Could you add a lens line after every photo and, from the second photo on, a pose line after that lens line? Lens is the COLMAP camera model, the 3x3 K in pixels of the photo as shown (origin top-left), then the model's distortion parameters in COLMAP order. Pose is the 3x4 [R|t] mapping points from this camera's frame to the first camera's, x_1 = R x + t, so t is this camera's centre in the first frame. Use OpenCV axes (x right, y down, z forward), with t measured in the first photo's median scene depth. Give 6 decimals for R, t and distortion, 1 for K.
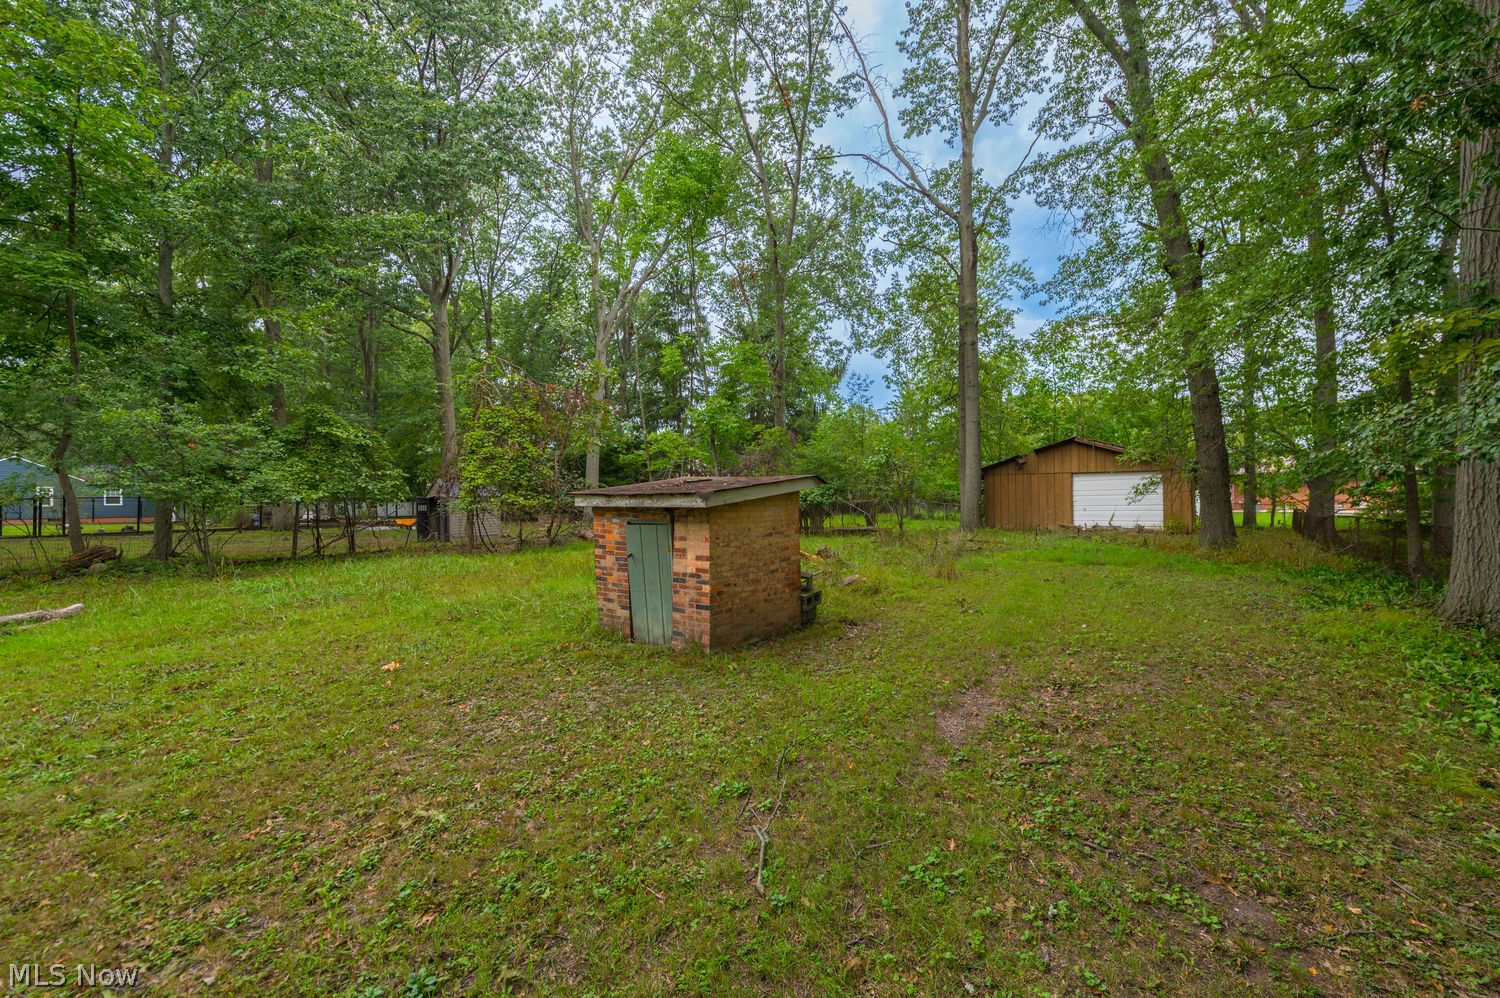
lens RADIAL K [[587.4, 0, 754.3], [0, 587.4, 482.8], [0, 0, 1]] dist [0.007466, -0.000236]
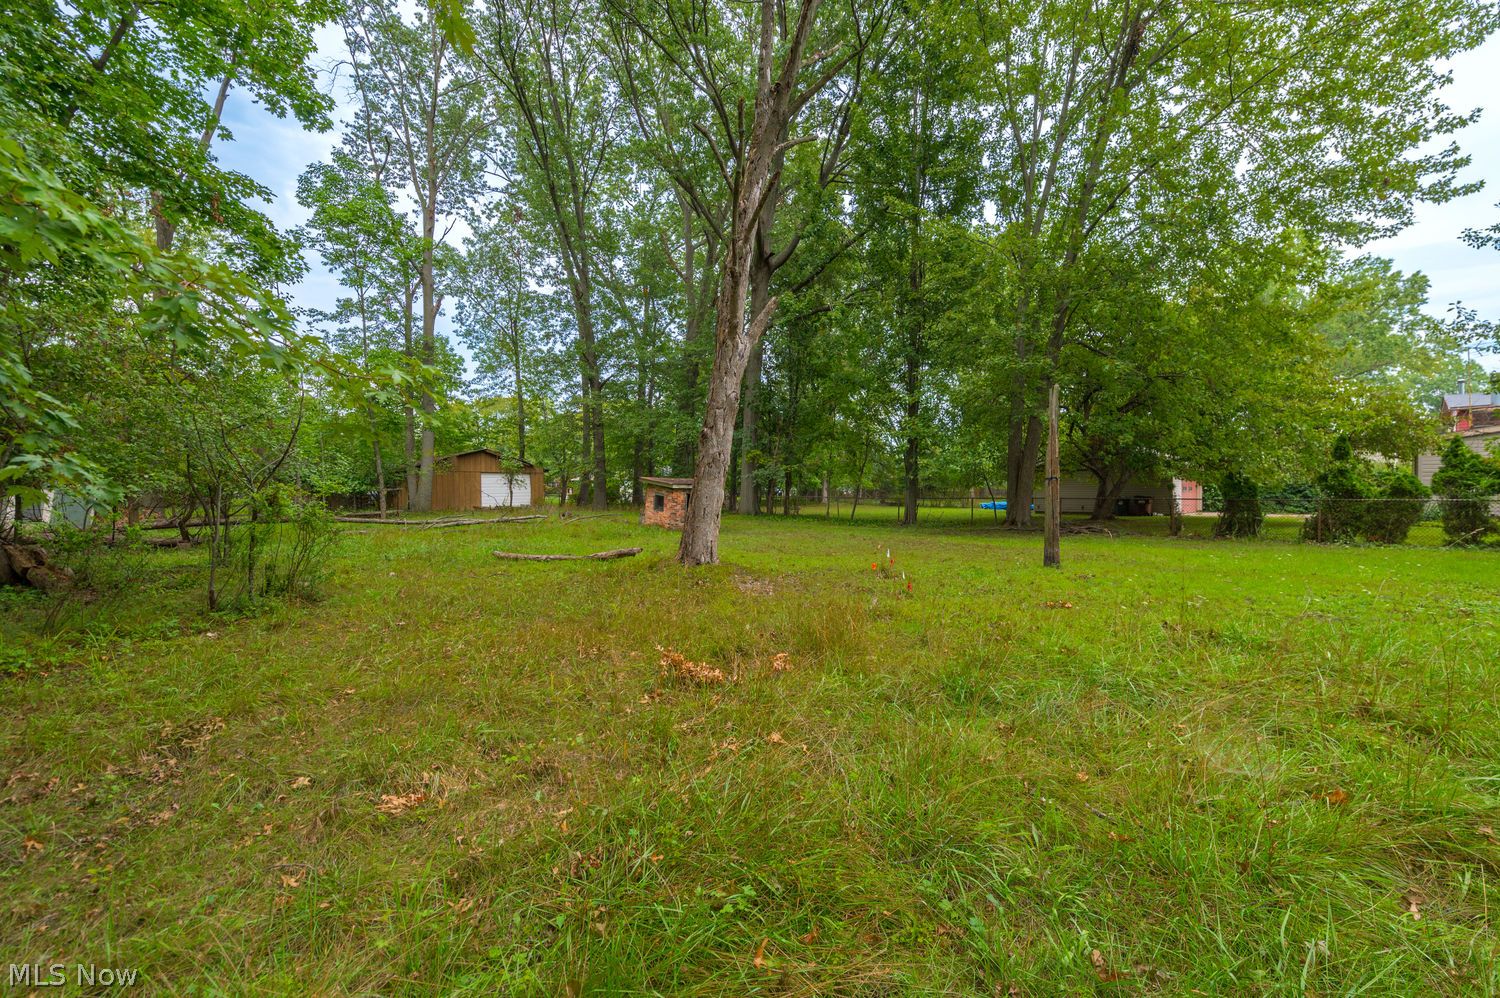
lens RADIAL K [[587.4, 0, 774.2], [0, 587.4, 495.3], [0, 0, 1]] dist [0.007466, -0.000236]
pose [[0.119289, -0.002505, 0.992856, -0.960860], [-0.028039, 0.999589, 0.005891, 0.014179], [-0.992464, -0.028541, 0.119170, 0.059920]]
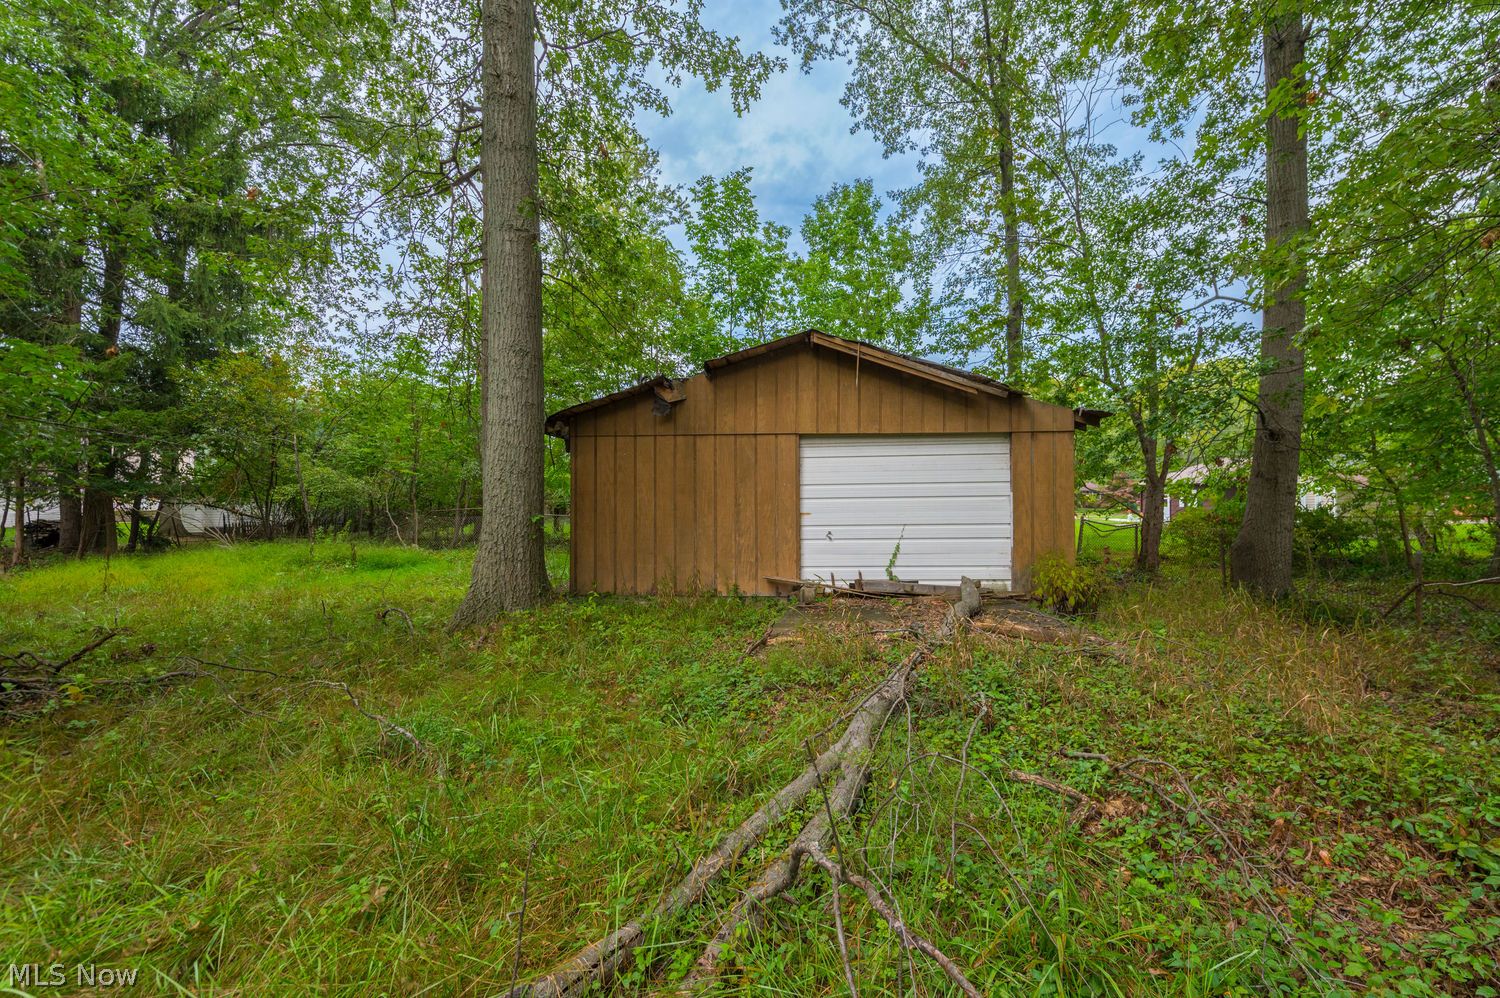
lens RADIAL K [[574.1, 0, 756.2], [0, 574.1, 497.2], [0, 0, 1]] dist [0.003434, 0.000121]
pose [[0.822709, 0.010973, 0.568357, 0.340007], [-0.019306, 0.999776, 0.008644, 0.020291], [-0.568135, -0.018084, 0.822736, 0.775998]]
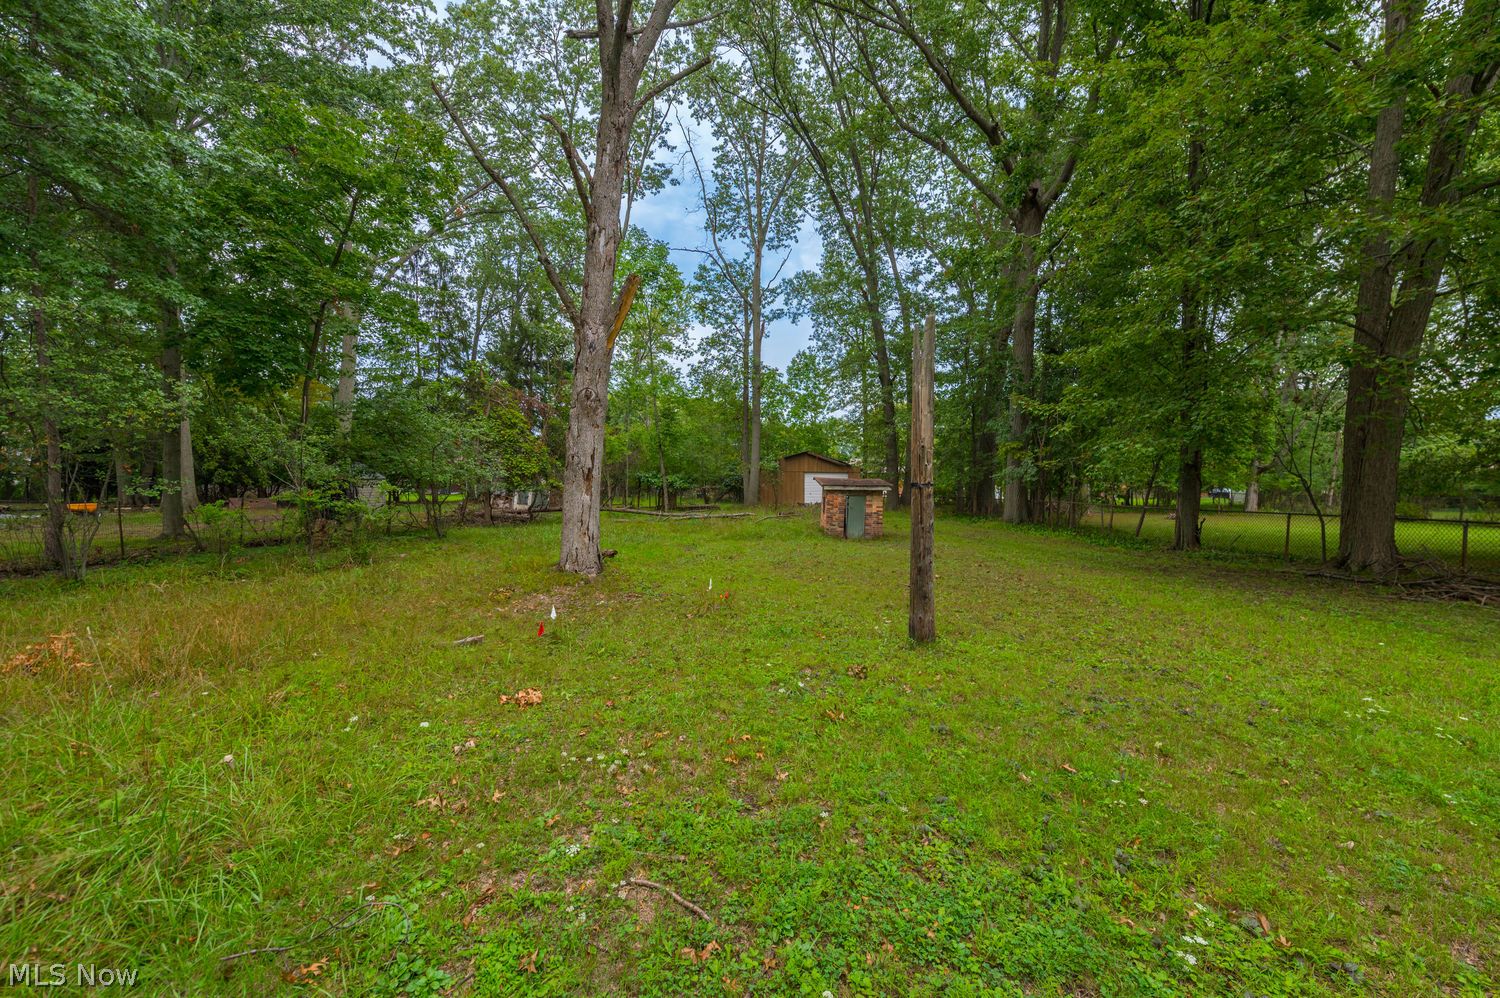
lens RADIAL K [[587.4, 0, 776.2], [0, 587.4, 488.6], [0, 0, 1]] dist [0.007466, -0.000236]
pose [[0.758431, 0.009717, 0.651681, -0.678051], [-0.032338, 0.999218, 0.022737, -0.004640], [-0.650951, -0.038319, 0.758152, -0.256432]]
